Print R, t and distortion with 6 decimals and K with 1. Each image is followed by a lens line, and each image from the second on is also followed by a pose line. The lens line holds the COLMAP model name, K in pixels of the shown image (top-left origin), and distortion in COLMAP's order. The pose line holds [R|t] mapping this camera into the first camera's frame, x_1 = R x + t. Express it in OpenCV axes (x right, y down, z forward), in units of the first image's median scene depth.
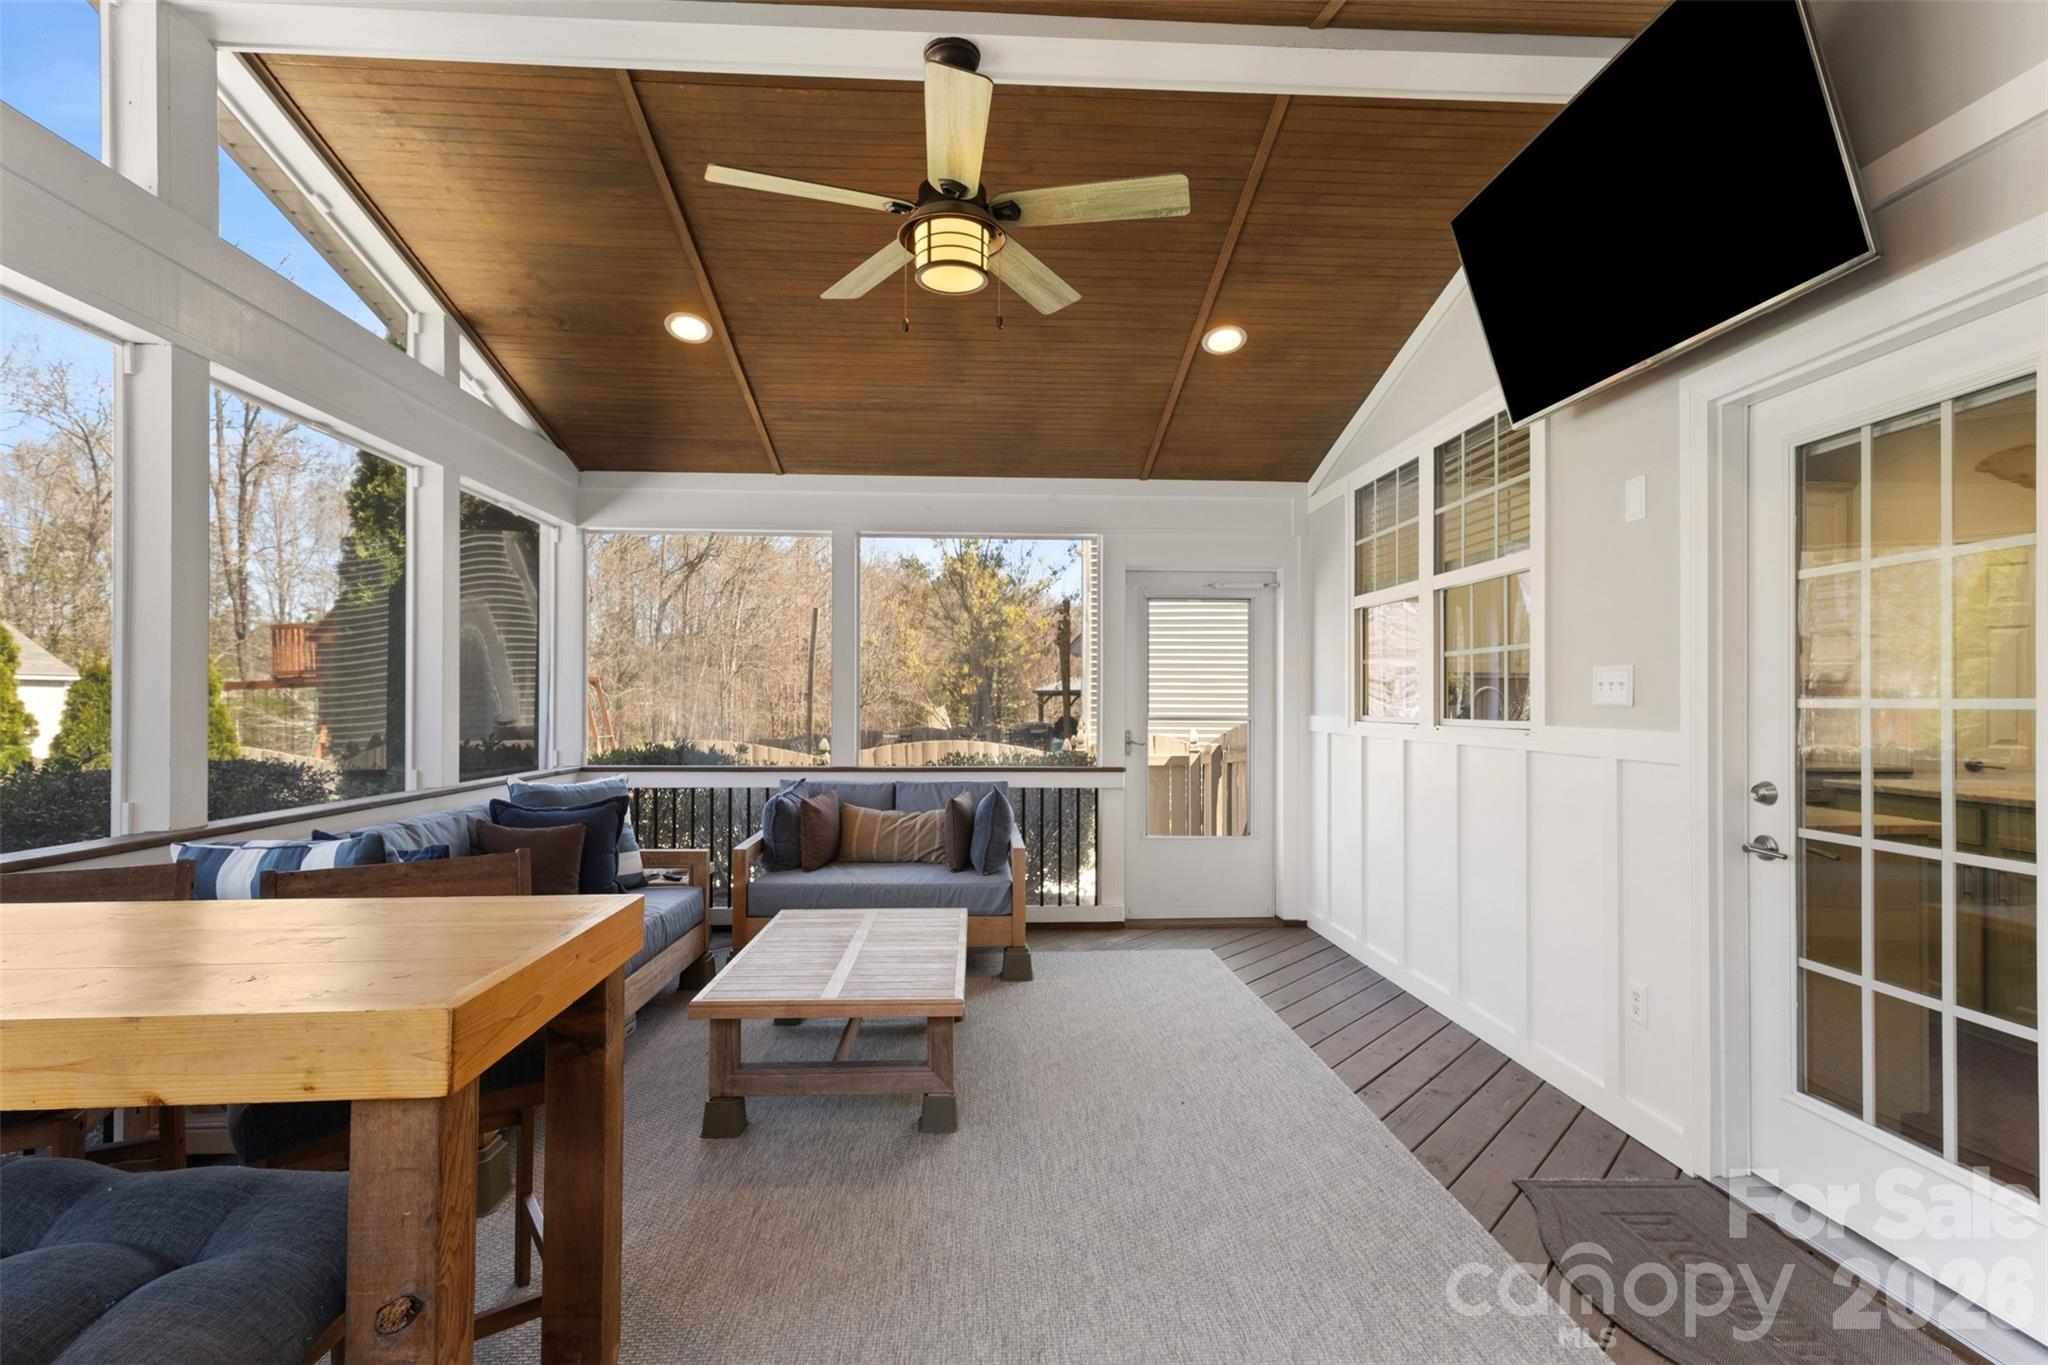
lens RADIAL K [[954.4, 0, 939.2], [0, 954.4, 690.0], [0, 0, 1]] dist [0.002109, 0.000968]
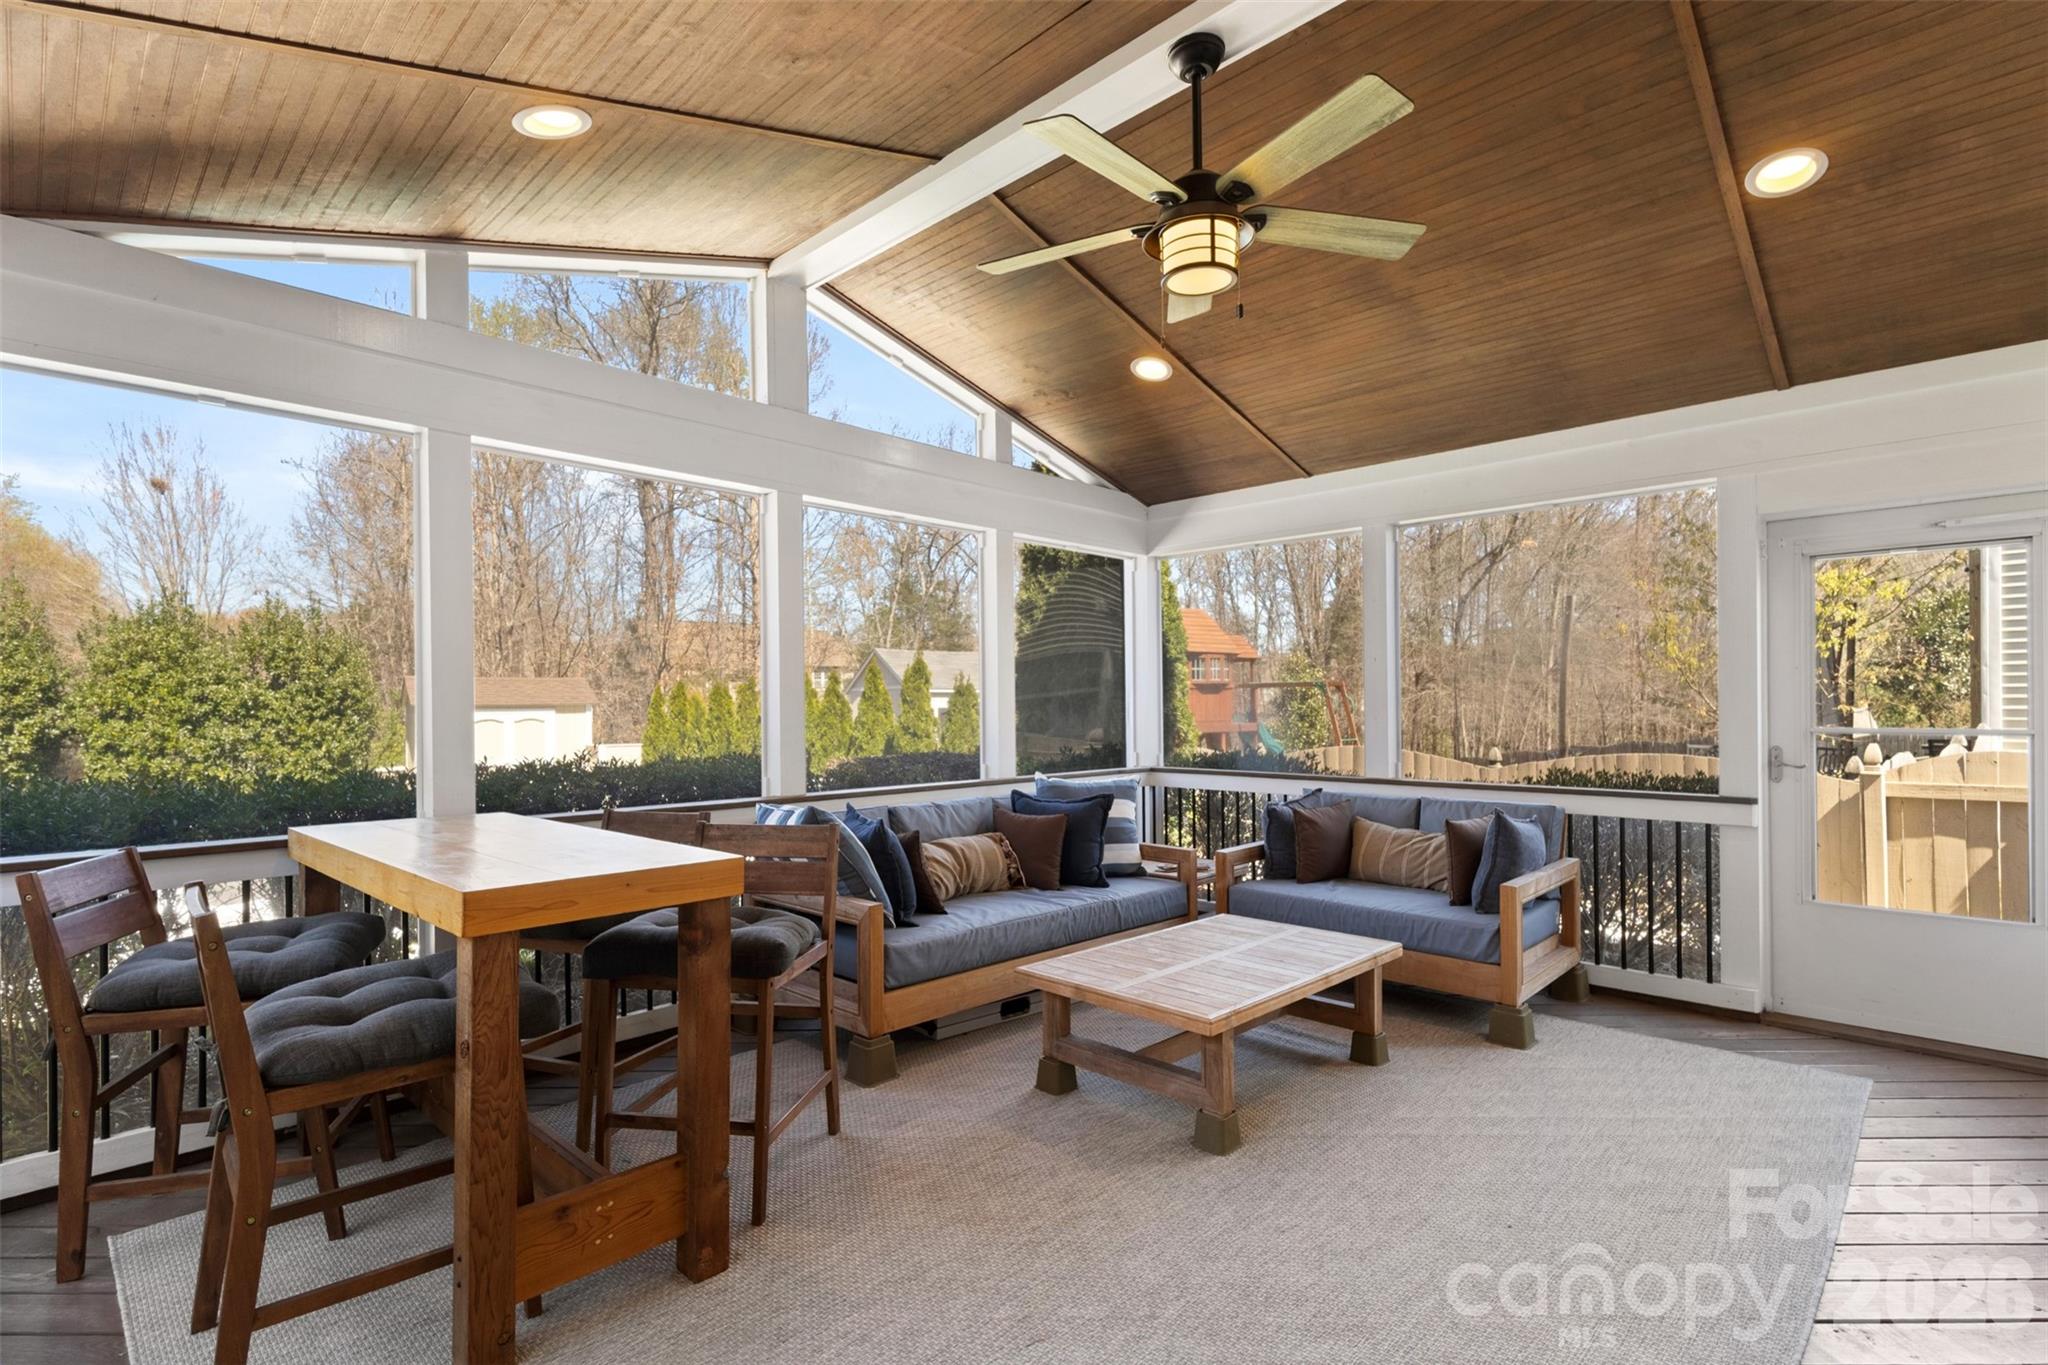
lens RADIAL K [[954.4, 0, 1028.9], [0, 954.4, 700.6], [0, 0, 1]] dist [0.002109, 0.000968]
pose [[0.686127, -0.012092, -0.727381, 0.415945], [0.020119, 0.999795, 0.002357, -0.005419], [0.727204, -0.016252, 0.686229, 0.137000]]
